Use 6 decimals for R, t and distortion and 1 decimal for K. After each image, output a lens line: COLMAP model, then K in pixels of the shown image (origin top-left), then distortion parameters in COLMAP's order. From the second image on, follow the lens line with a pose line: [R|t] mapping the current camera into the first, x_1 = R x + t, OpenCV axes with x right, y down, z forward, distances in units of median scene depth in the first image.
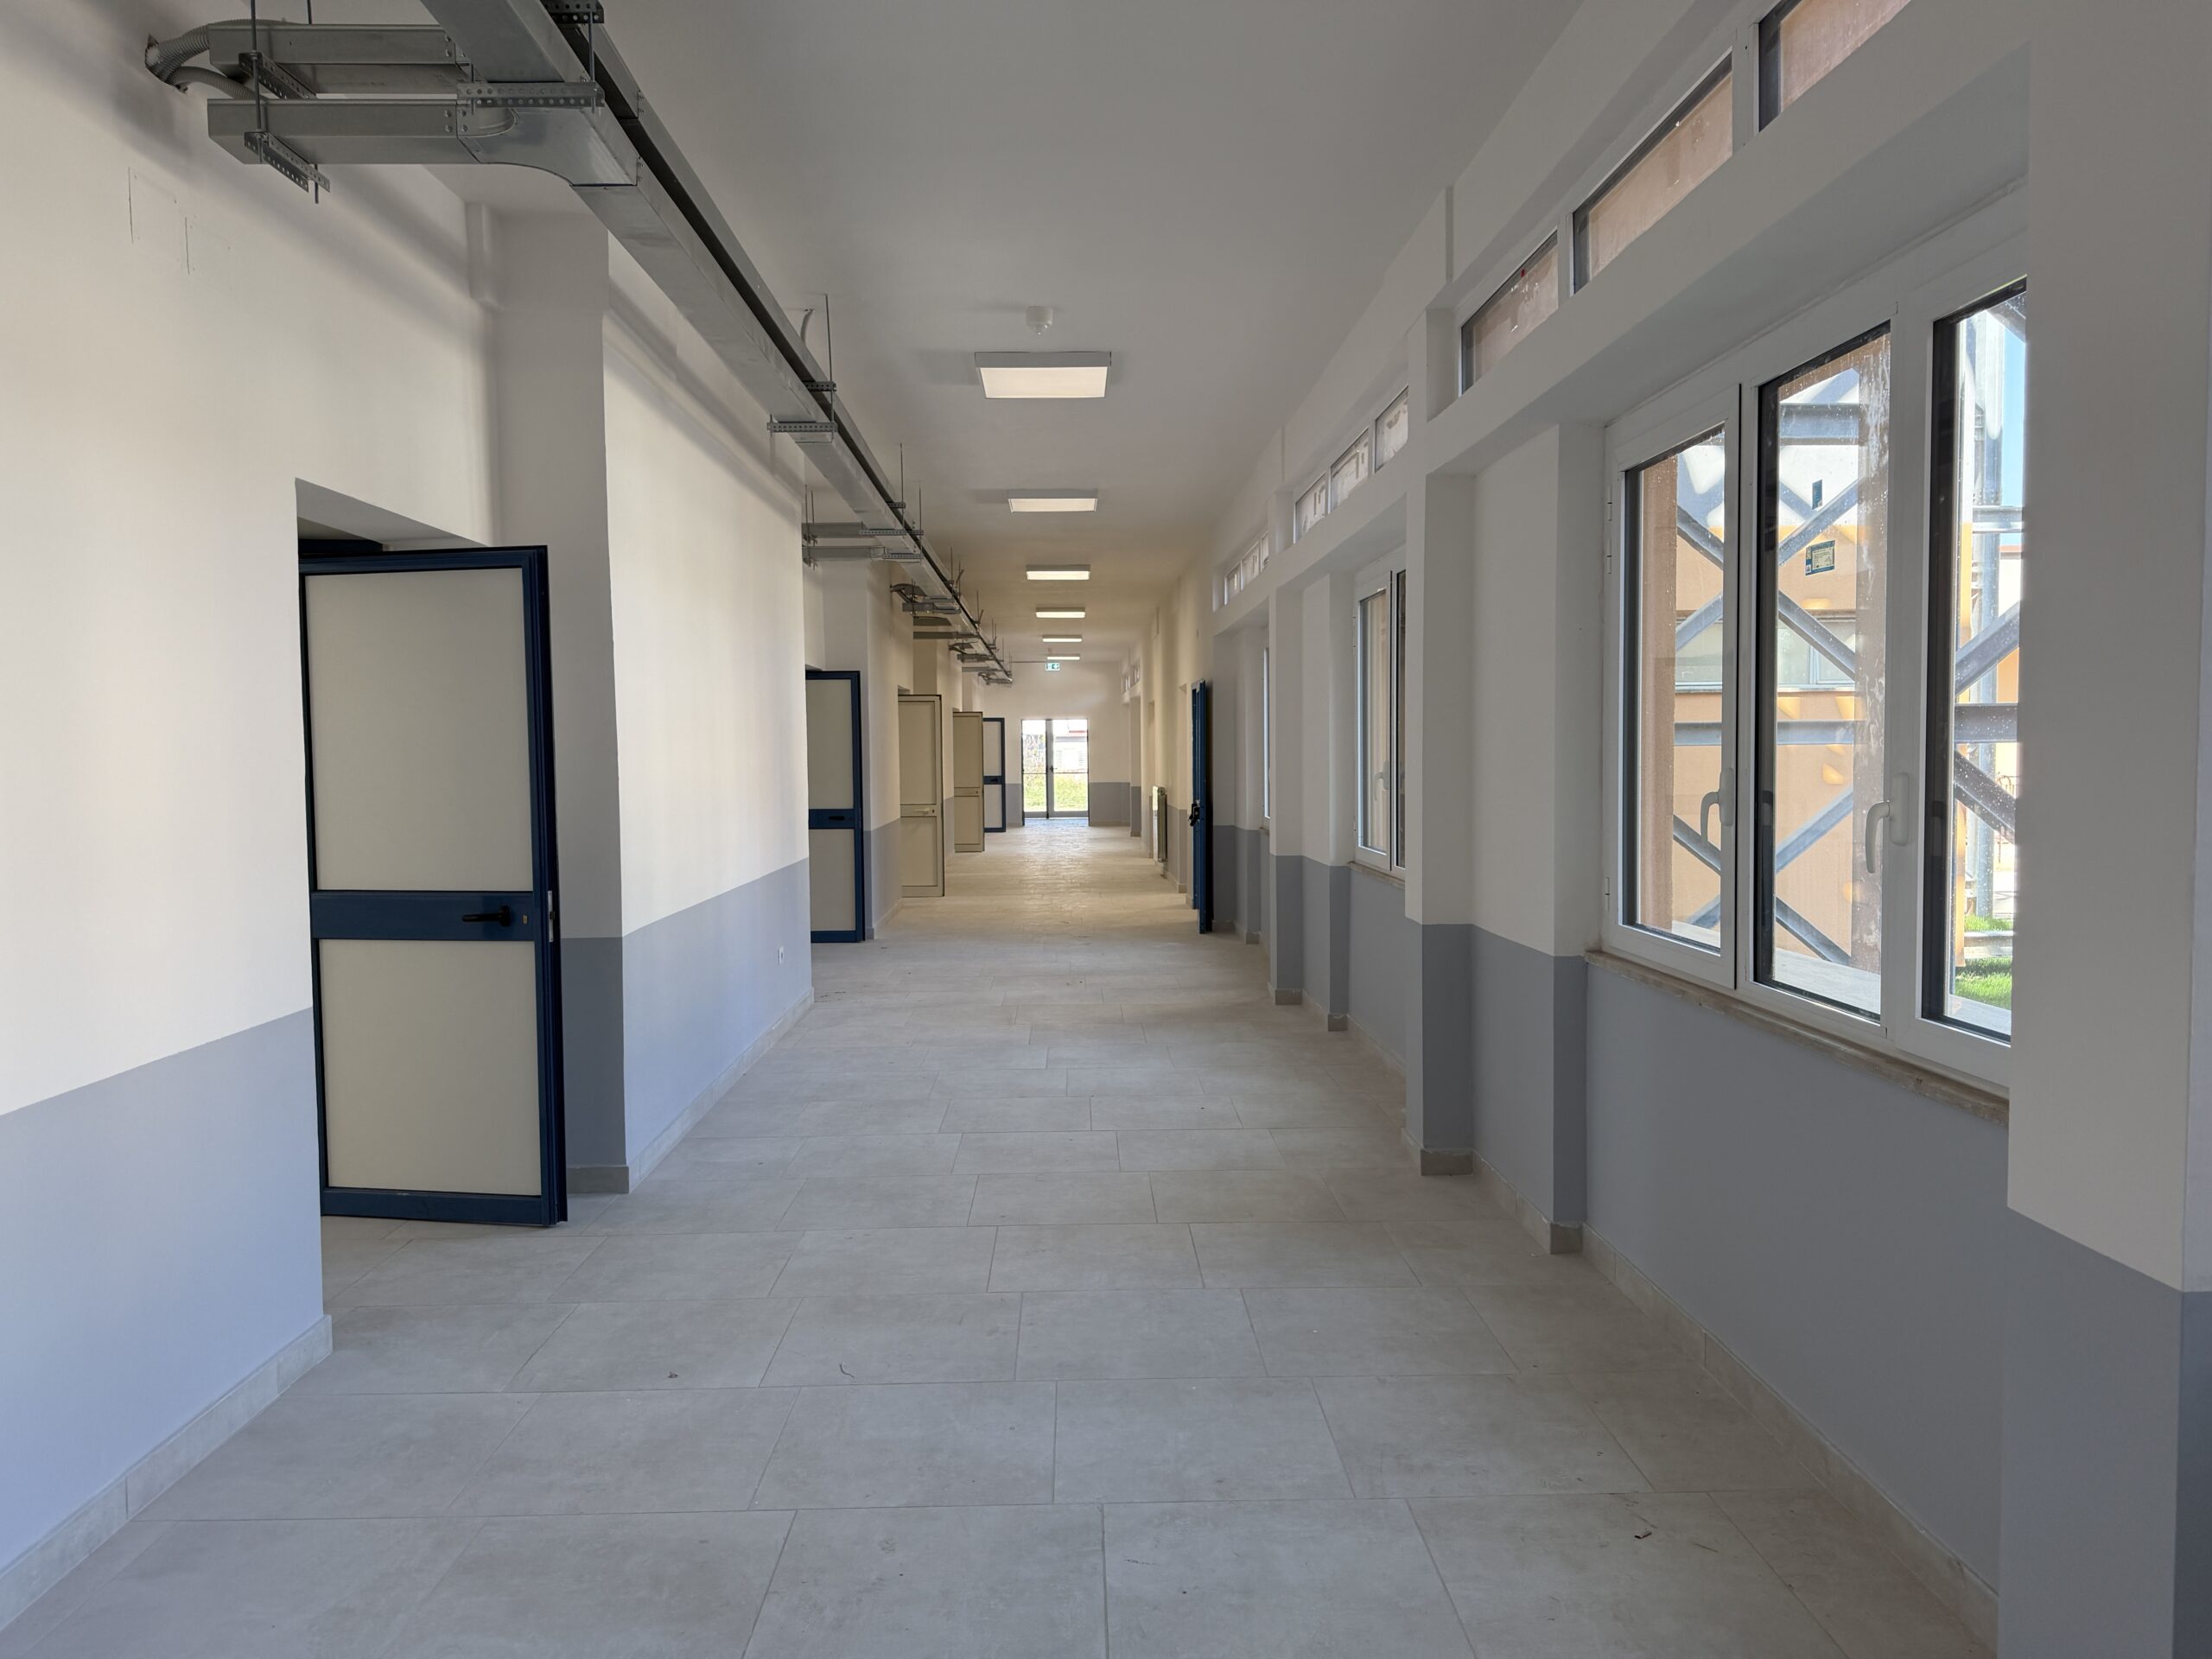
lens RADIAL K [[1561.0, 0, 1105.4], [0, 1561.0, 829.3], [0, 0, 1]] dist [0.003939, 0.001129]
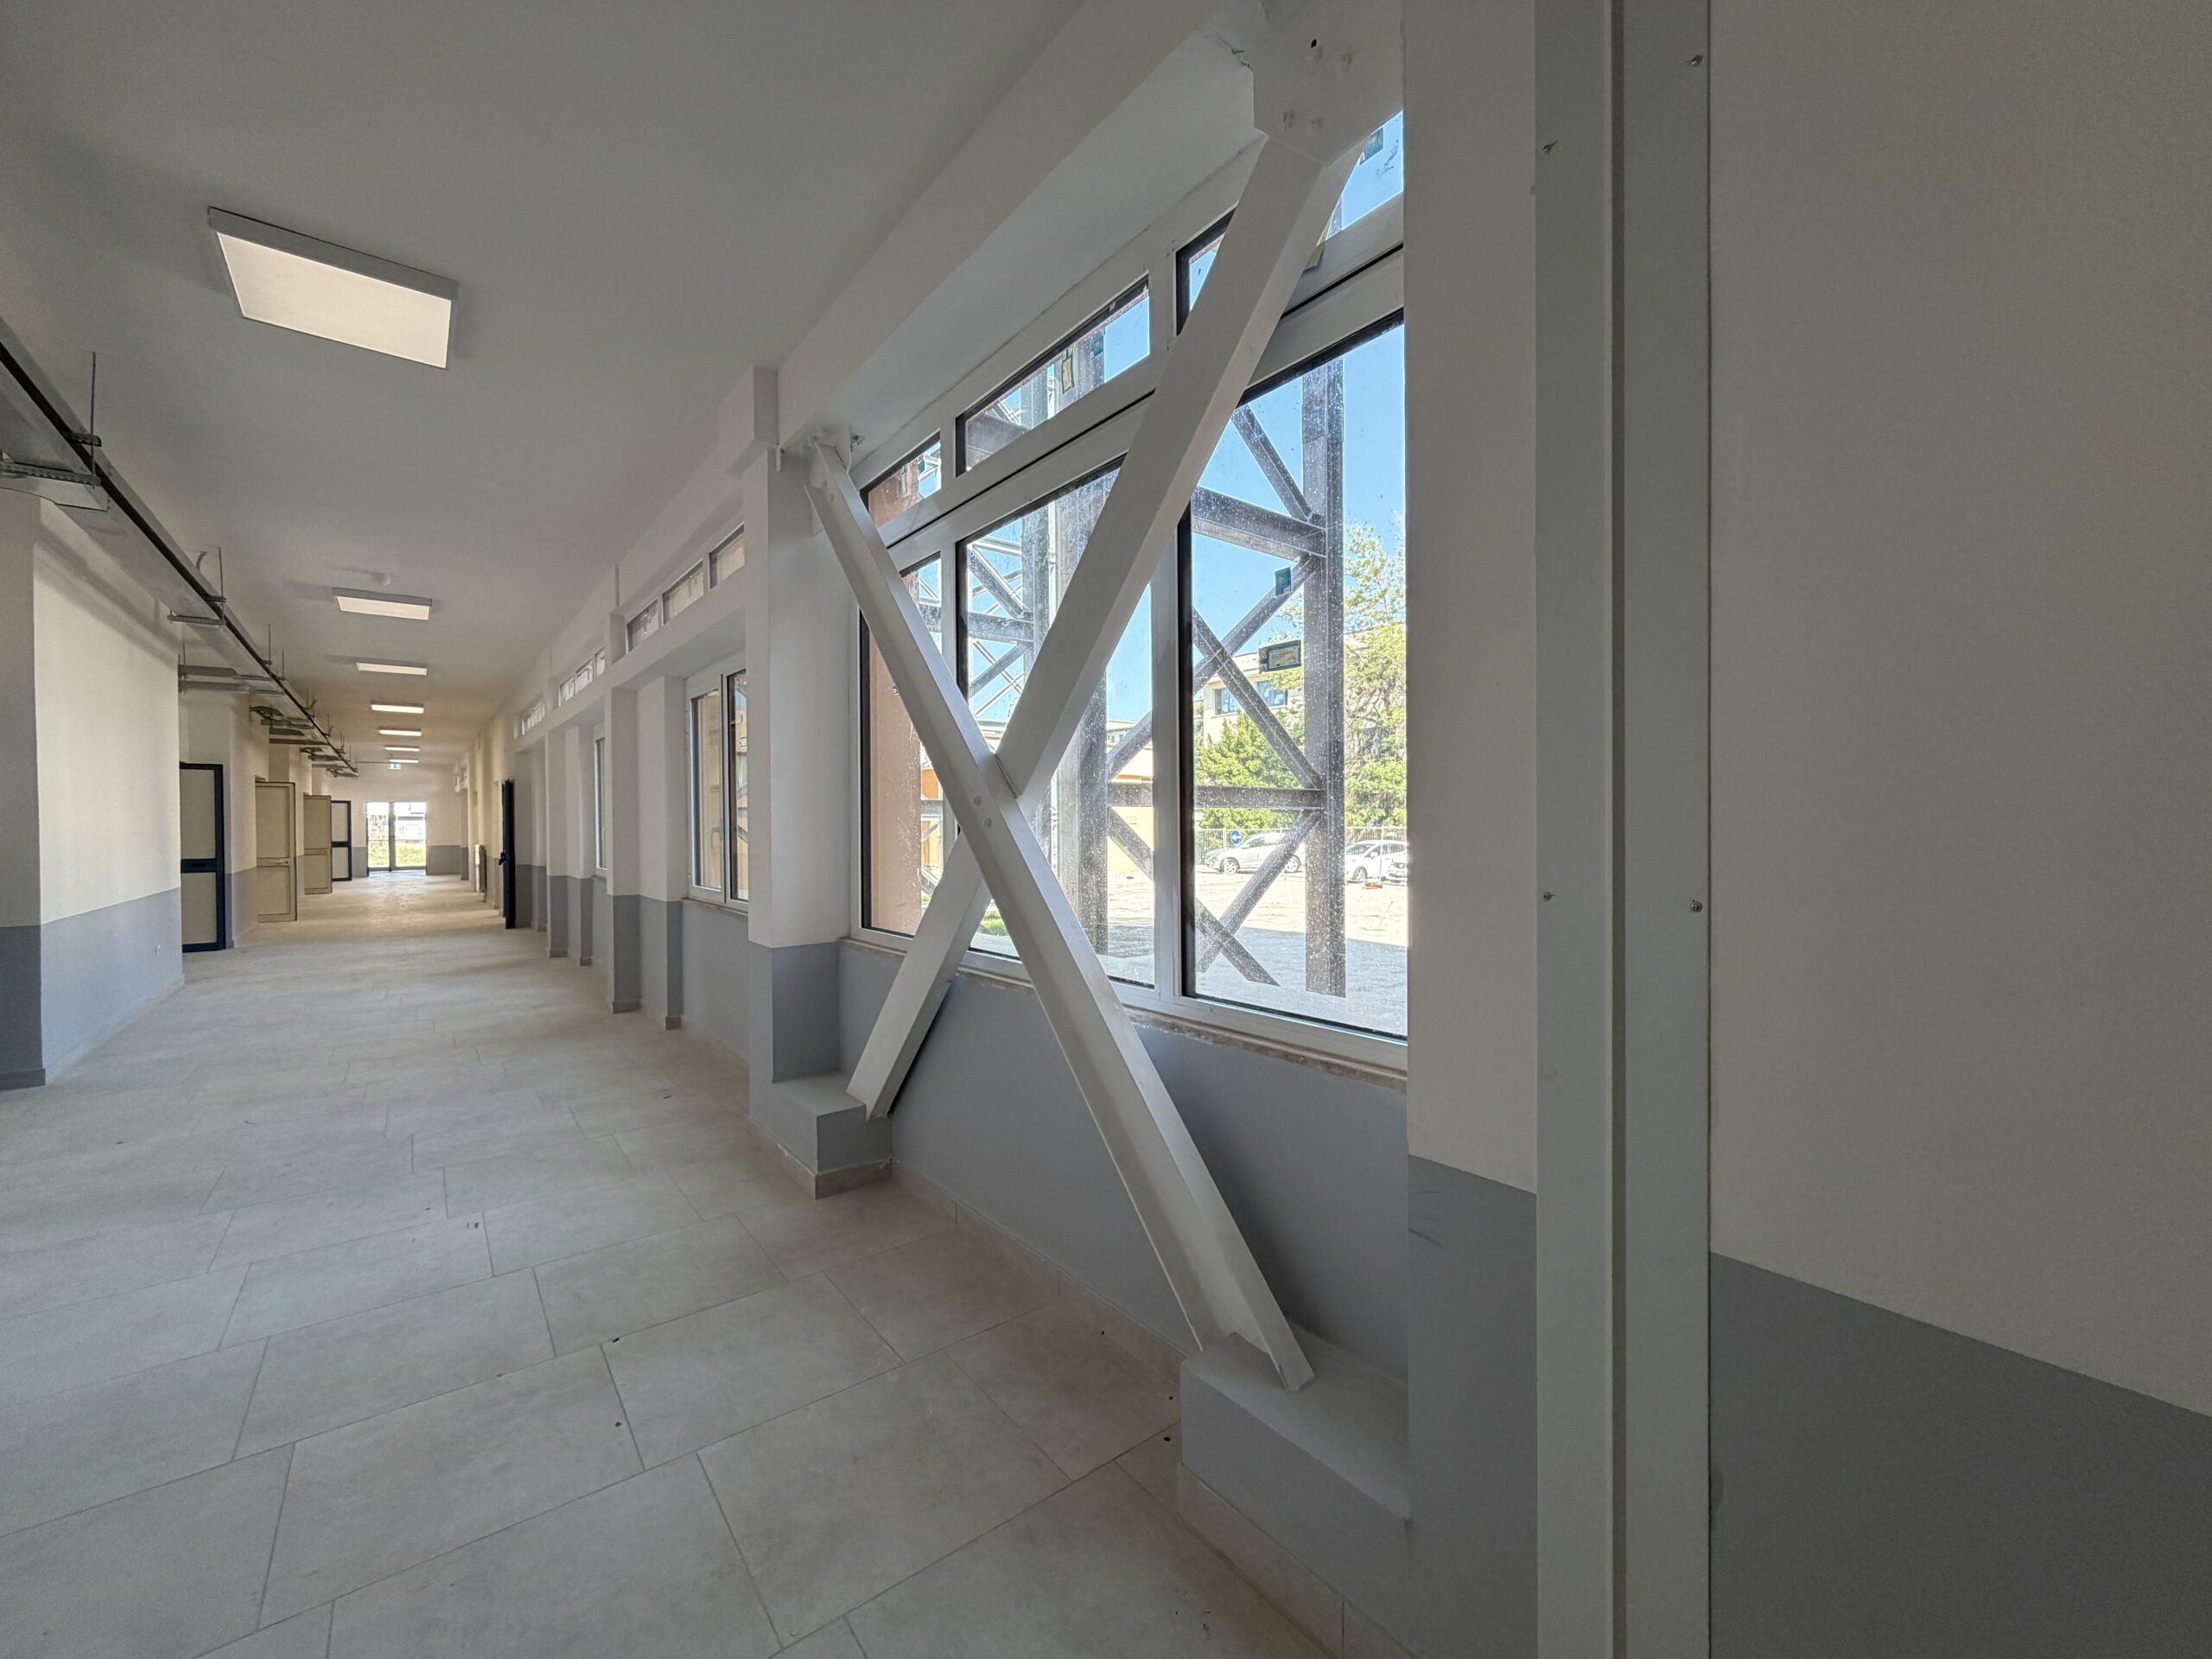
lens RADIAL K [[883.0, 0, 1119.6], [0, 883.0, 828.1], [0, 0, 1]] dist [-0.001056, -0.000027]
pose [[0.794210, 0.000416, 0.607644, 0.008088], [0.029620, 0.998785, -0.039397, 0.015128], [-0.606921, 0.049288, 0.793232, -0.158264]]
